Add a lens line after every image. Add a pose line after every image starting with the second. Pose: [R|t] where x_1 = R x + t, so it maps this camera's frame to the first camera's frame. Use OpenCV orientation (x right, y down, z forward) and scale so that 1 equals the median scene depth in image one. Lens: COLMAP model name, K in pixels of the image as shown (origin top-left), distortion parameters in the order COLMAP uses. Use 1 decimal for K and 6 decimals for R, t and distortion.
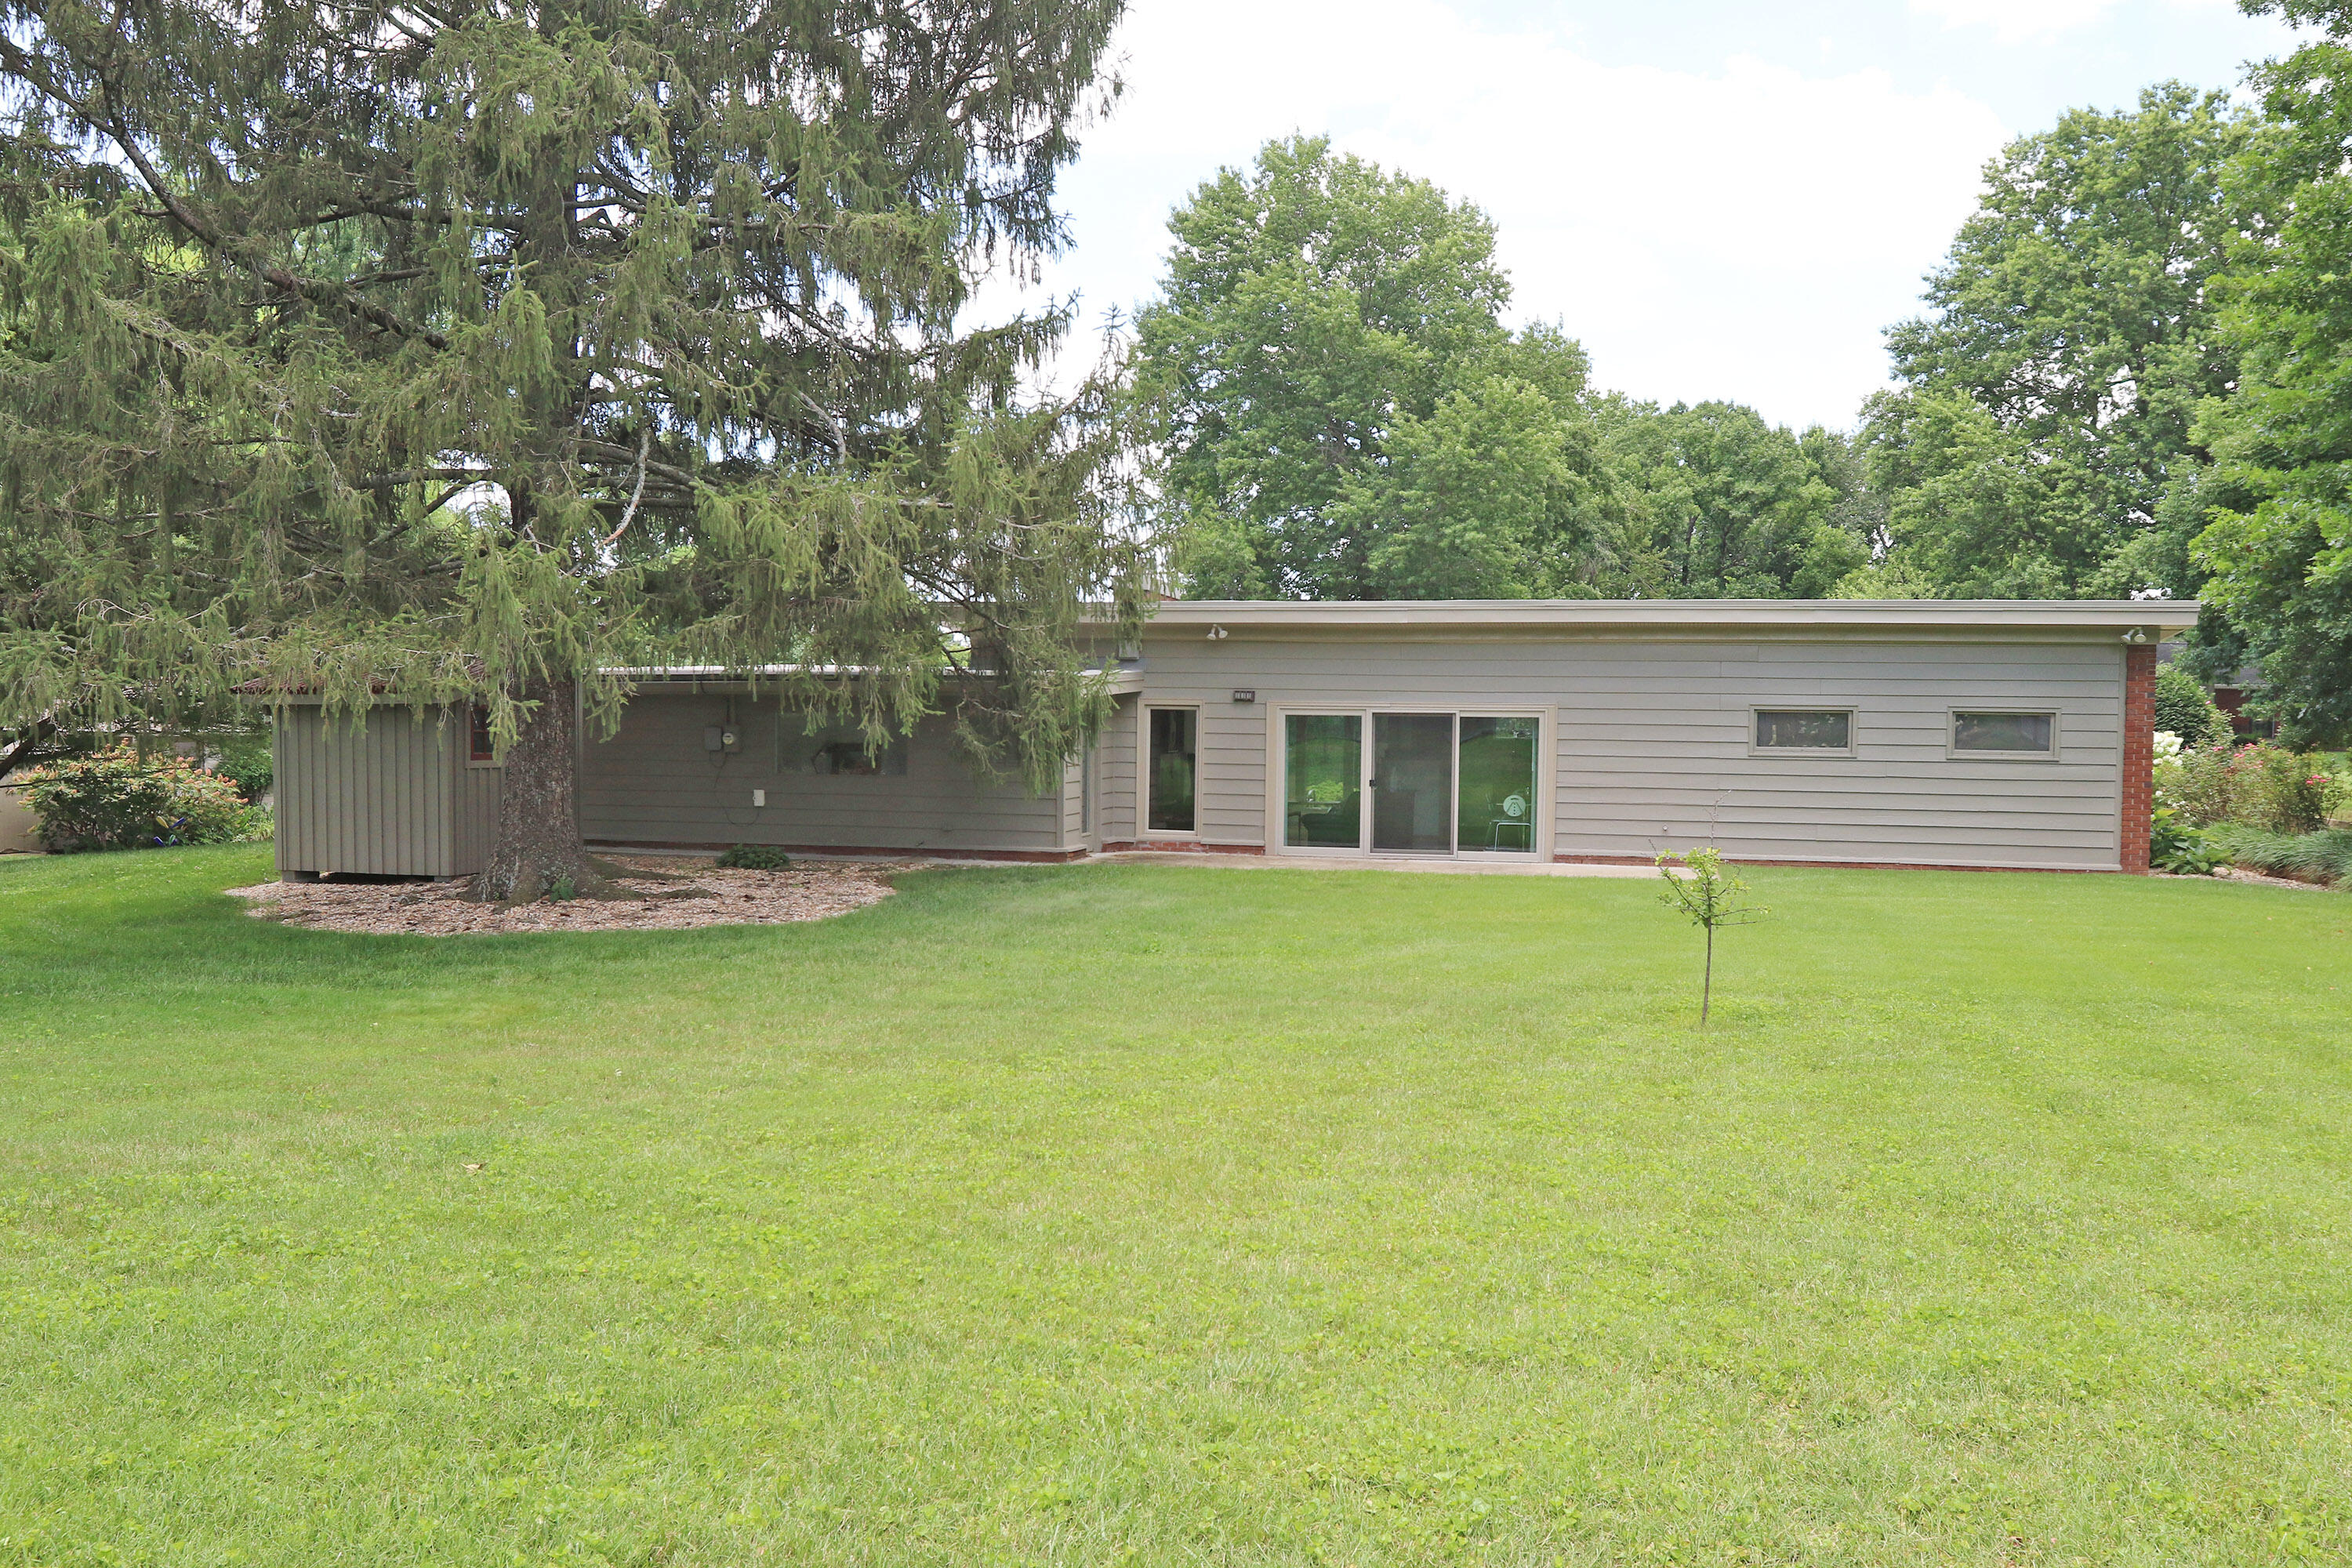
lens RADIAL K [[1799.5, 0, 1172.0], [0, 1799.5, 778.7], [0, 0, 1]] dist [-0.038010, -0.002043]
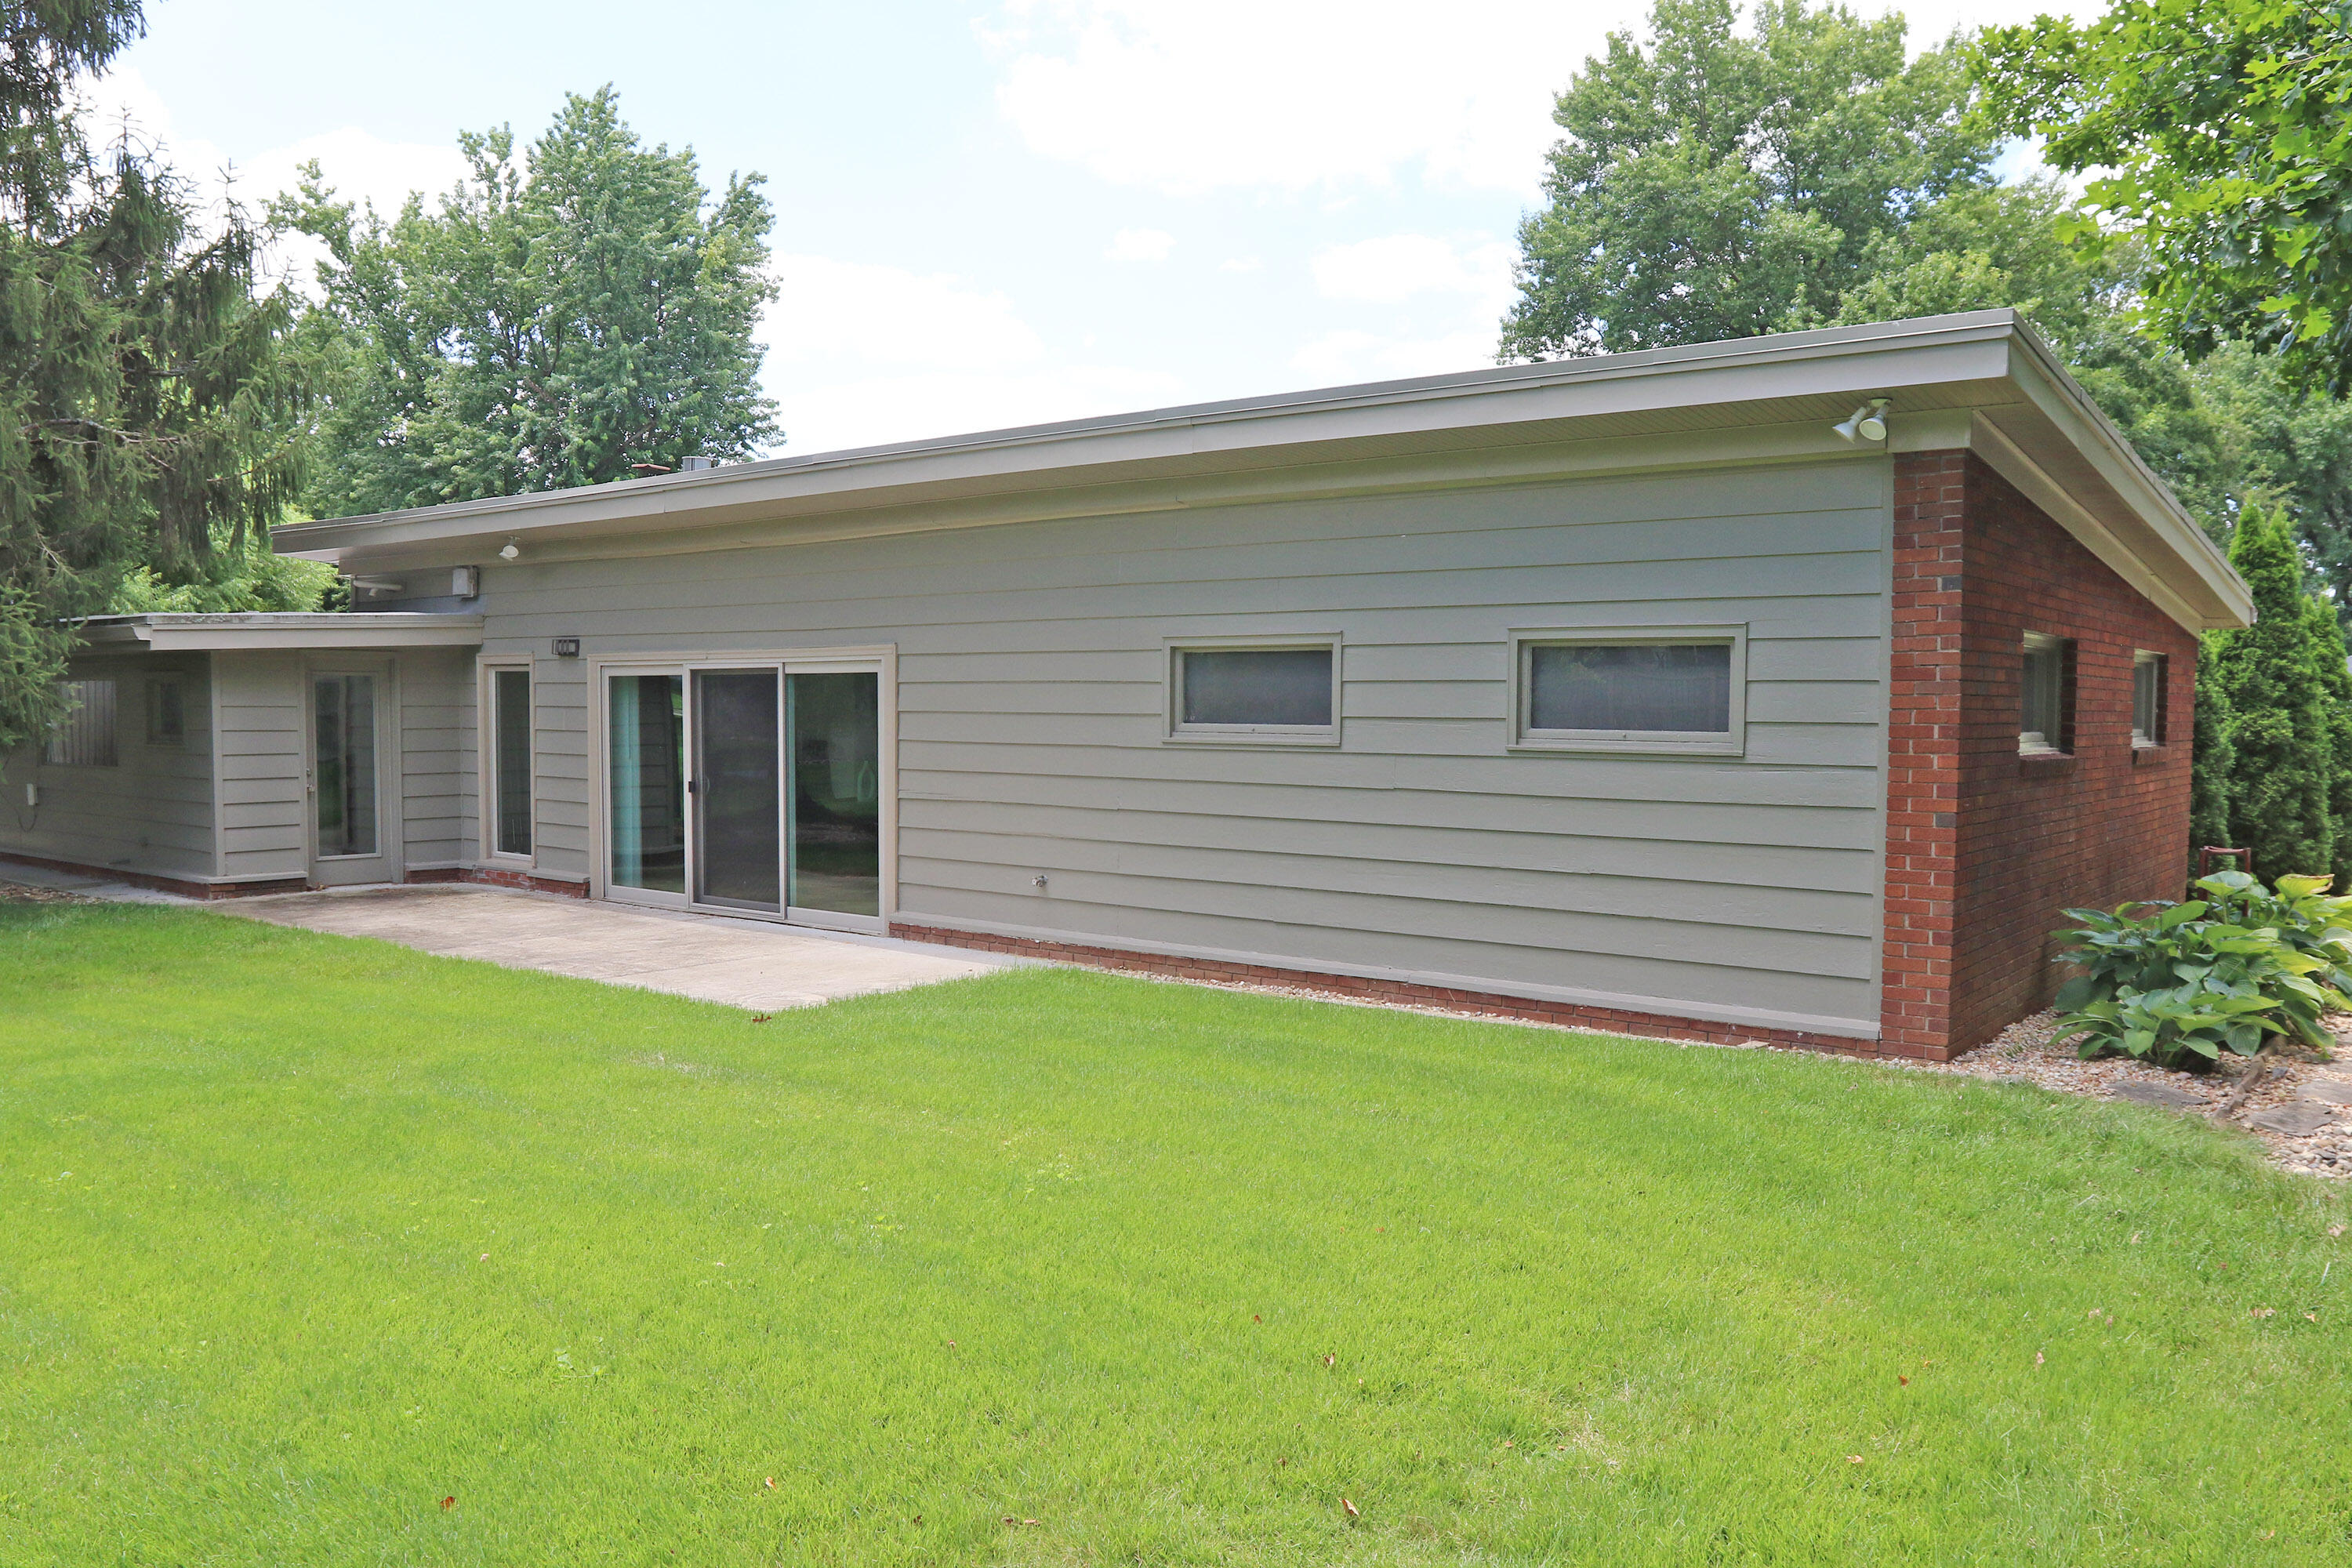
lens RADIAL K [[1756.7, 0, 1179.4], [0, 1756.7, 797.0], [0, 0, 1]] dist [-0.074073, 0.049046]
pose [[0.901060, 0.018262, -0.433310, 0.517908], [-0.015471, 0.999831, 0.009966, -0.002550], [0.433419, -0.002277, 0.901190, 0.549380]]
